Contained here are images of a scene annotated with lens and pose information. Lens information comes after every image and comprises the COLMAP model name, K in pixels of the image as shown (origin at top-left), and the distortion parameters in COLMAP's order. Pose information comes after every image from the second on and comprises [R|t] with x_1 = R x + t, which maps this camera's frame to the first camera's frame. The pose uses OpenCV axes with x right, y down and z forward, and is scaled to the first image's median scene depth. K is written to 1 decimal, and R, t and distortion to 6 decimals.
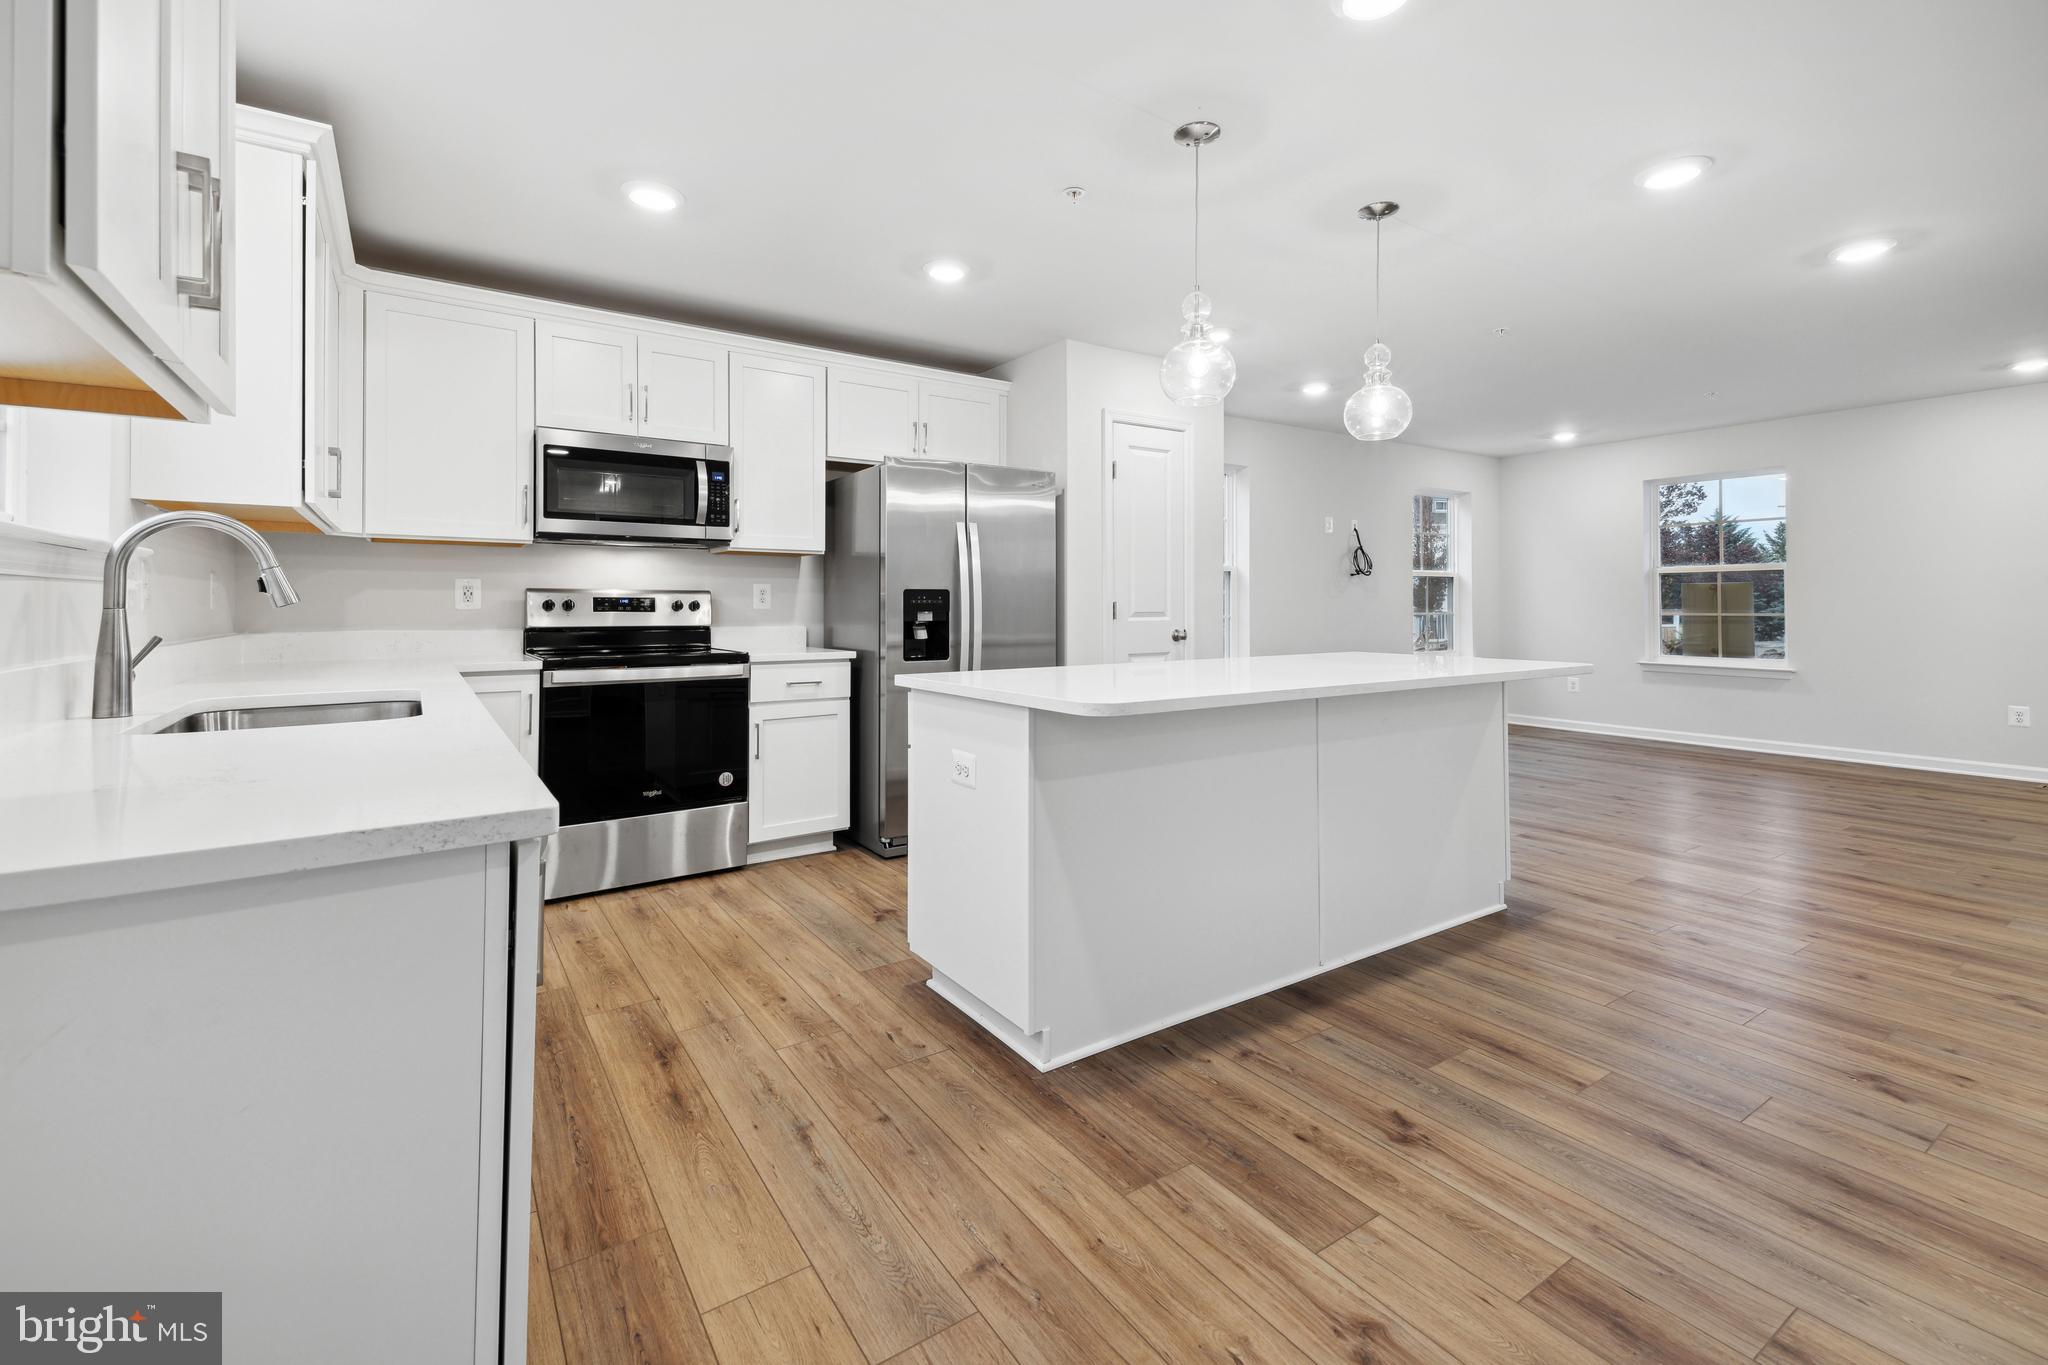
lens RADIAL K [[870.1, 0, 1036.5], [0, 870.1, 602.4], [0, 0, 1]] dist [0.035698, -0.009102]
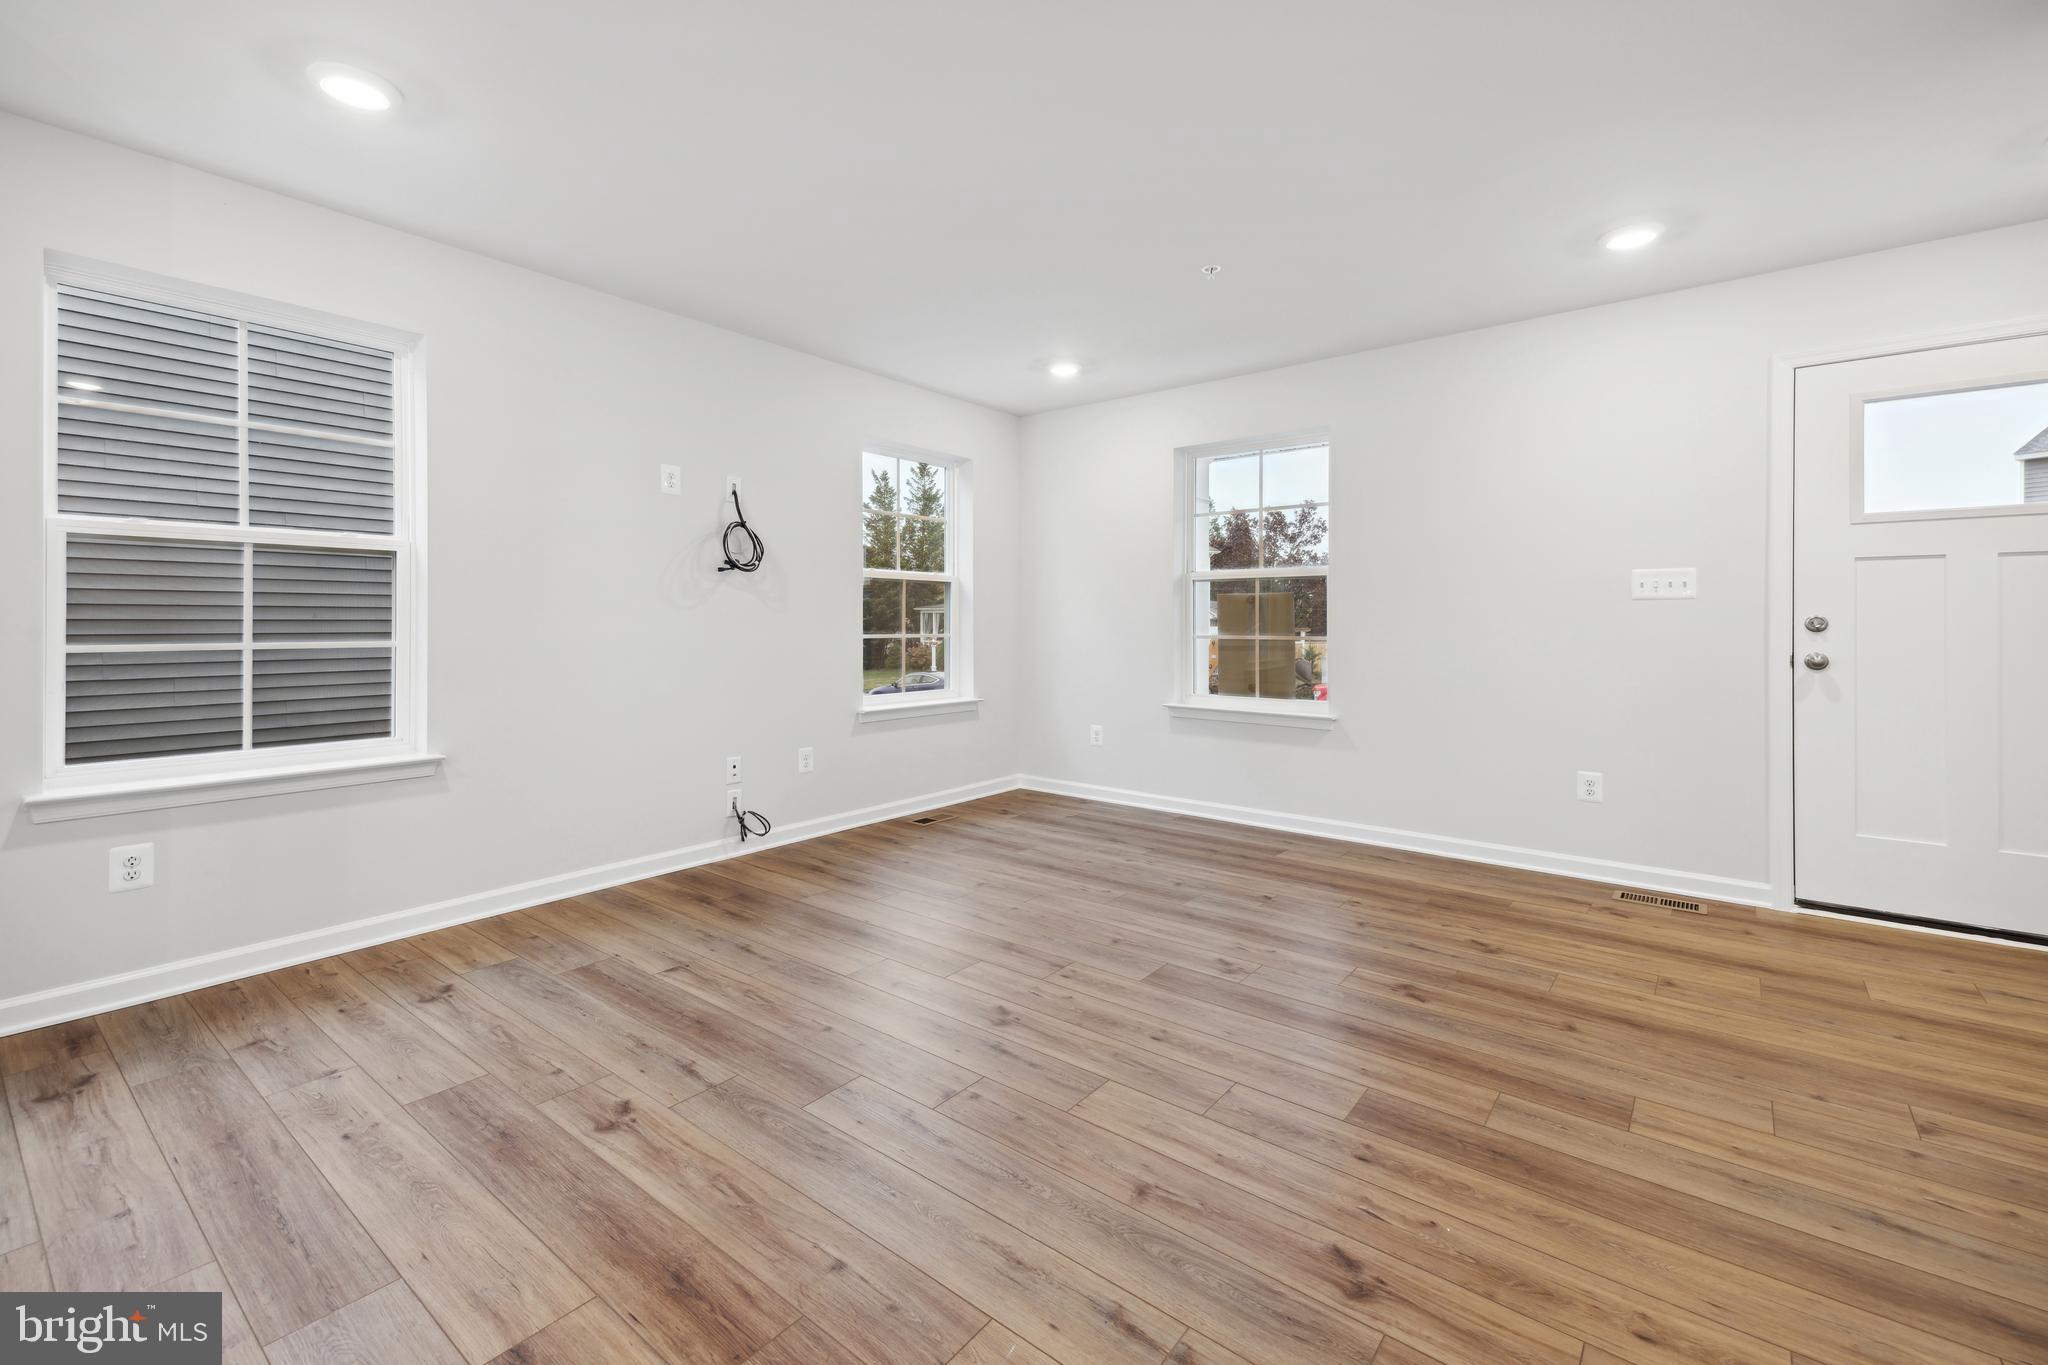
lens RADIAL K [[870.1, 0, 1009.5], [0, 870.1, 618.4], [0, 0, 1]] dist [0.035698, -0.009102]
pose [[0.956872, 0.006739, 0.290433, 0.725327], [-0.006659, 0.999977, -0.001263, 0.001370], [-0.290435, -0.000725, 0.956895, 0.739977]]
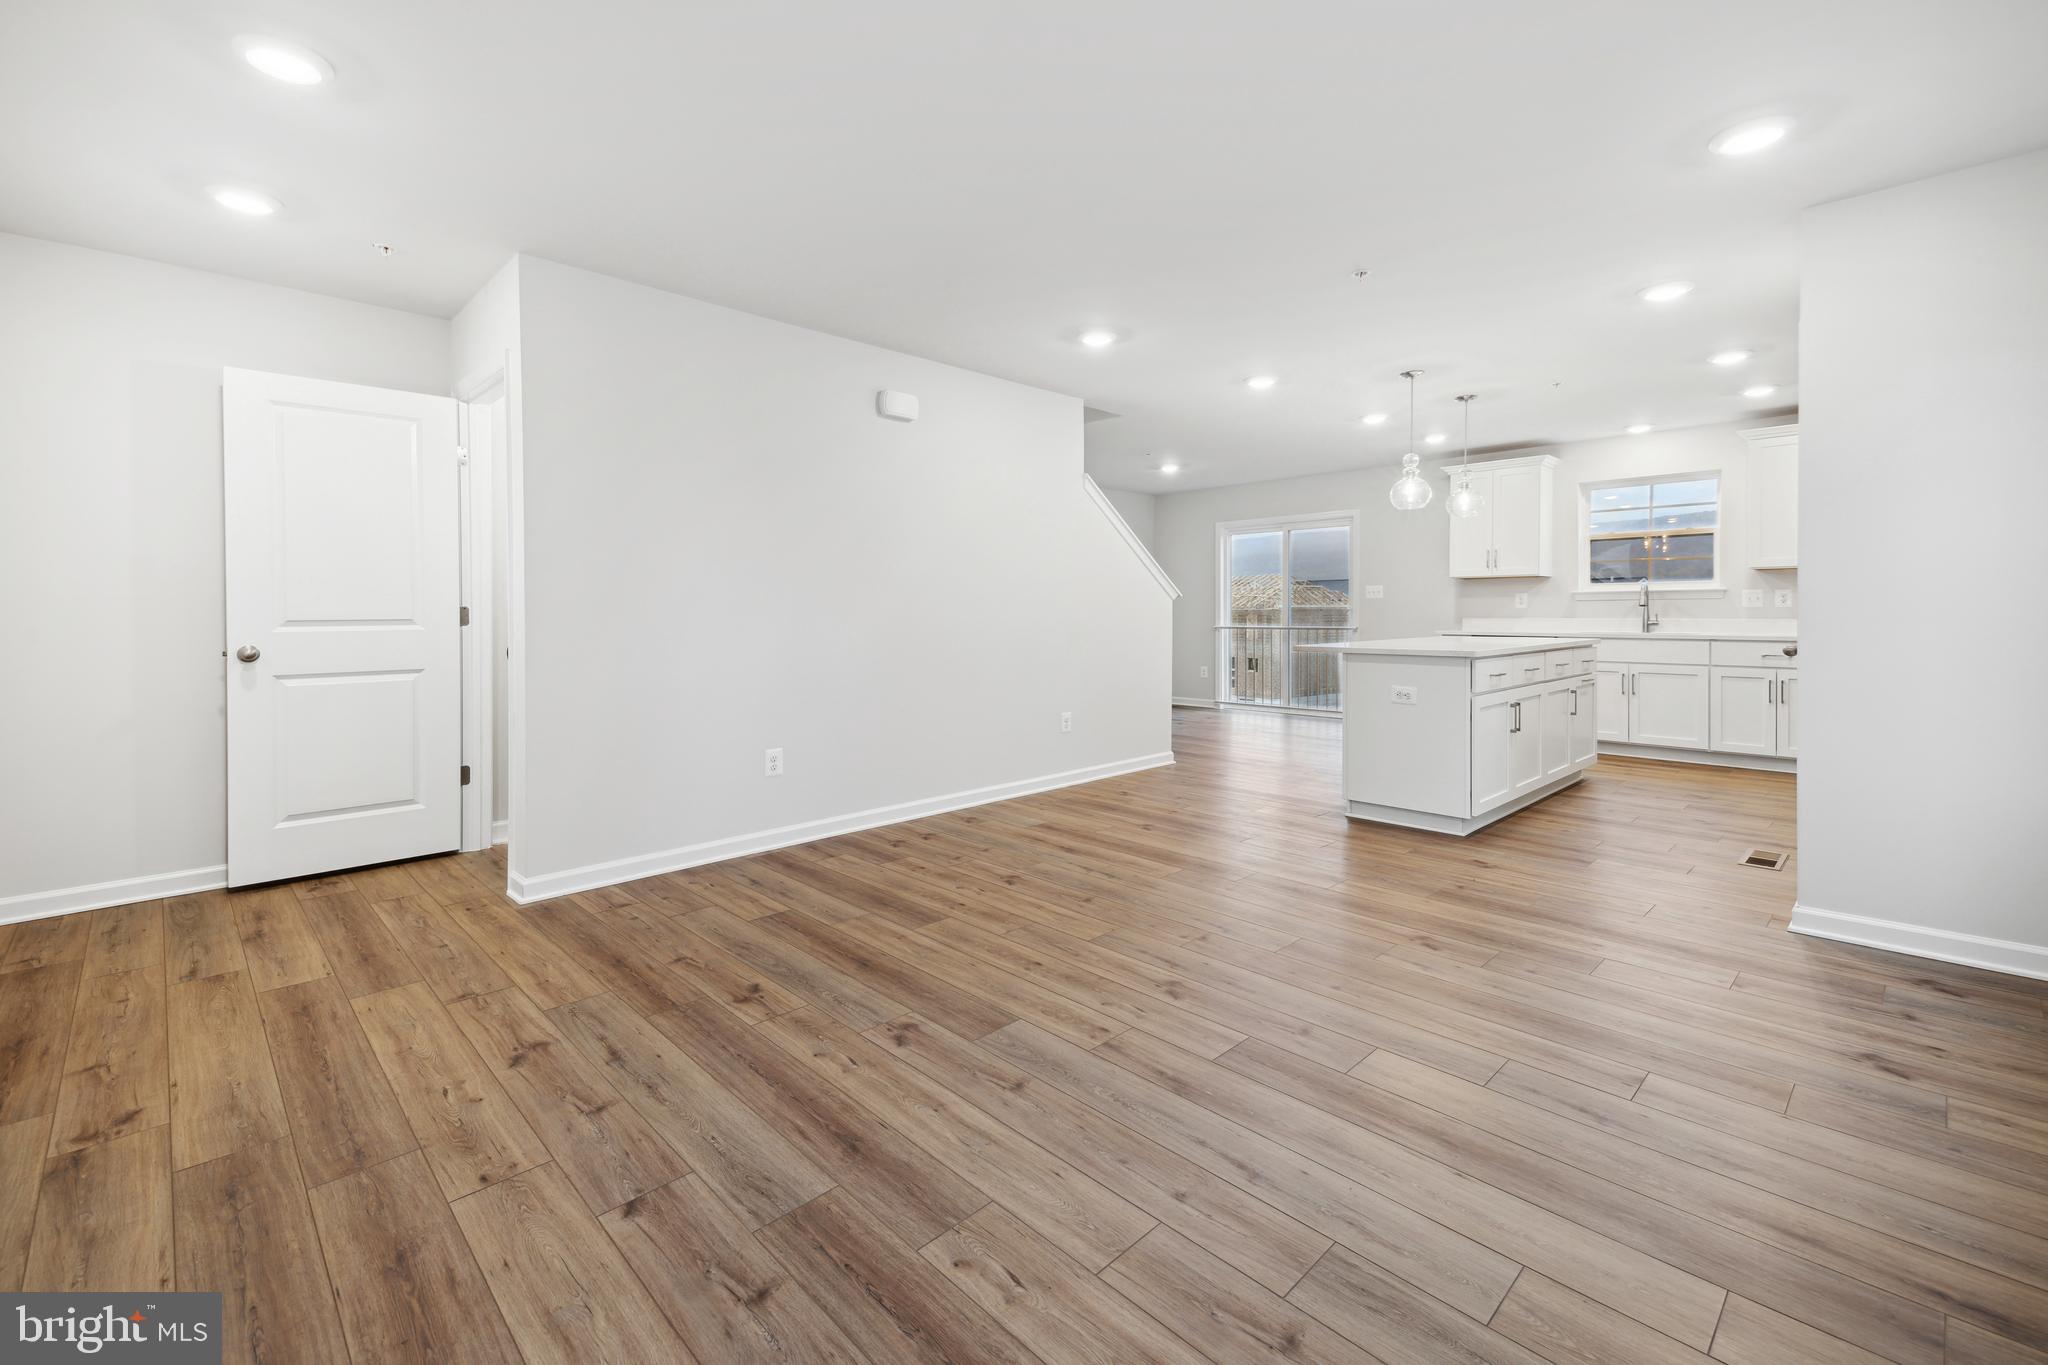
lens RADIAL K [[870.1, 0, 1003.5], [0, 870.1, 595.2], [0, 0, 1]] dist [0.035698, -0.009102]
pose [[-0.987305, 0.006399, -0.158709, 1.137335], [0.009659, 0.999758, -0.019777, 0.002833], [0.158544, -0.021059, -0.987127, 1.991213]]
